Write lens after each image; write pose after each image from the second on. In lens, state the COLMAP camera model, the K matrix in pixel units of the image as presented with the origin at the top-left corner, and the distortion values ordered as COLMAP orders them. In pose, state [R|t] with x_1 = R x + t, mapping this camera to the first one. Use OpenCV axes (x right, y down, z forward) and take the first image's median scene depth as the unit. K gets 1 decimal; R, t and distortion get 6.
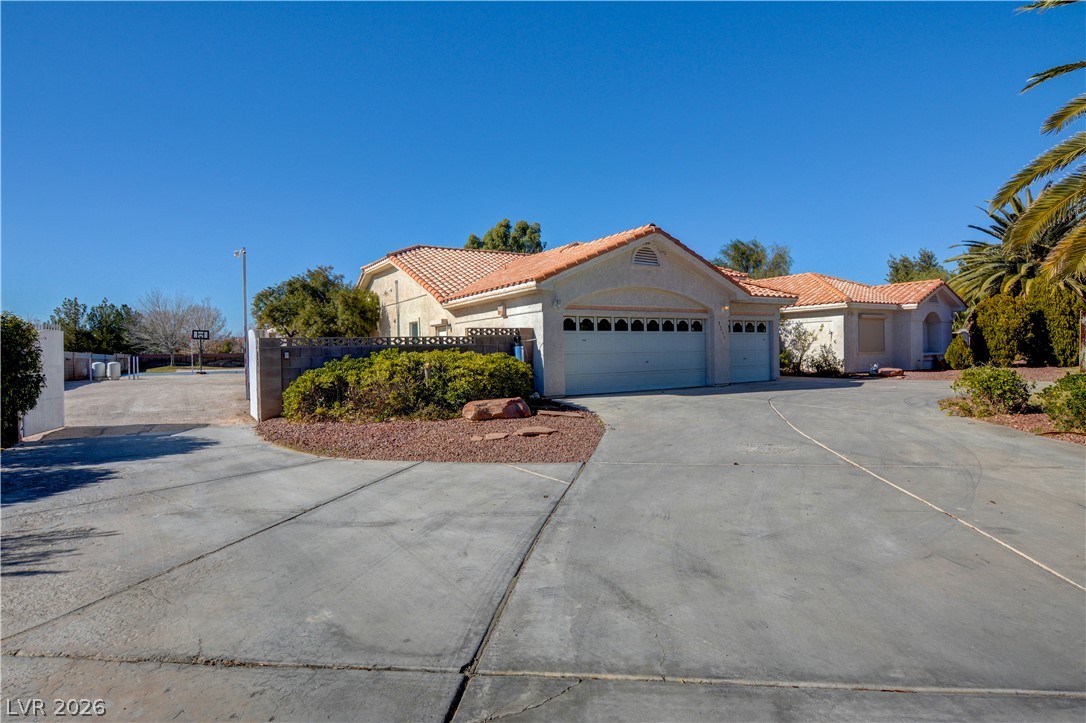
lens RADIAL K [[560.4, 0, 535.9], [0, 560.4, 360.6], [0, 0, 1]] dist [0.004328, 0.000207]
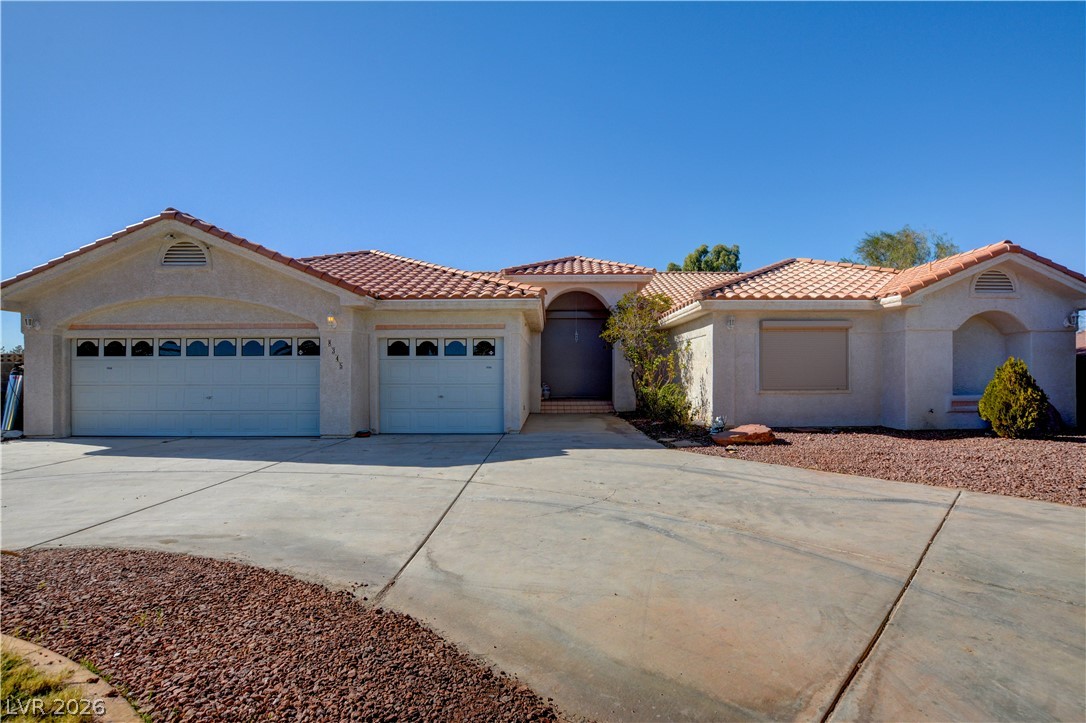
lens RADIAL K [[486.8, 0, 548.8], [0, 486.8, 364.4], [0, 0, 1]] dist [-0.015665, -0.000676]
pose [[0.853021, 0.000980, -0.521876, 0.840747], [-0.020550, 0.999286, -0.031714, -0.028628], [0.521472, 0.037778, 0.852432, 0.644751]]
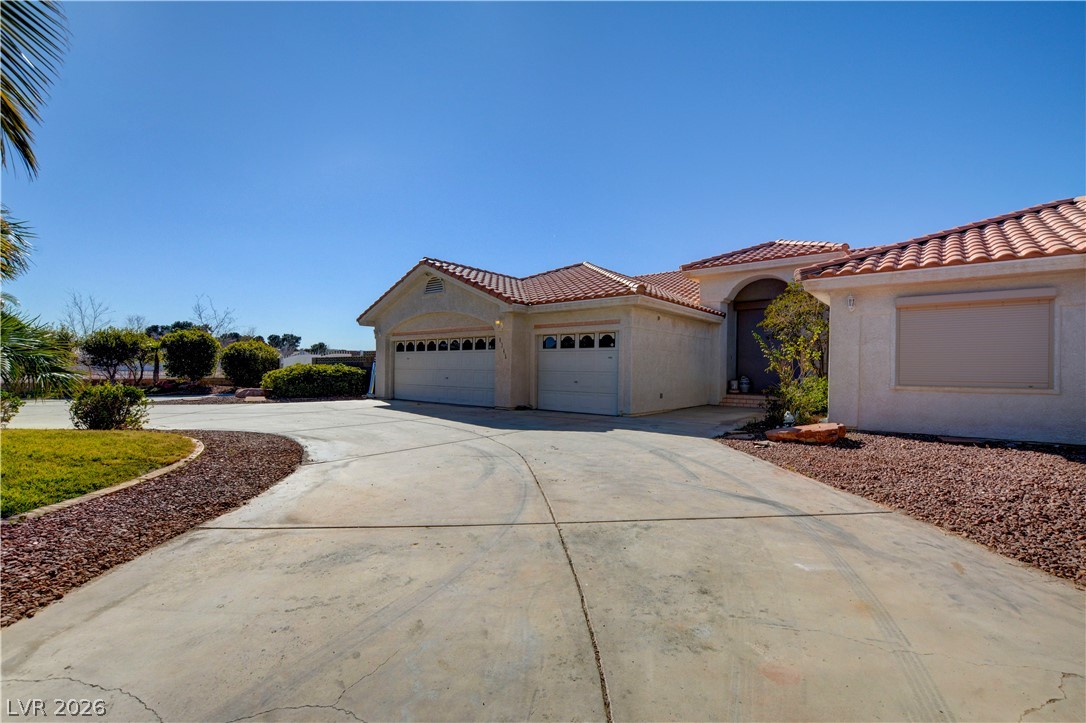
lens RADIAL K [[486.8, 0, 546.8], [0, 486.8, 368.7], [0, 0, 1]] dist [-0.015665, -0.000676]
pose [[0.324391, 0.024071, -0.945617, 1.092454], [-0.028987, 0.999460, 0.015498, -0.034685], [0.945479, 0.022383, 0.324914, 0.811624]]
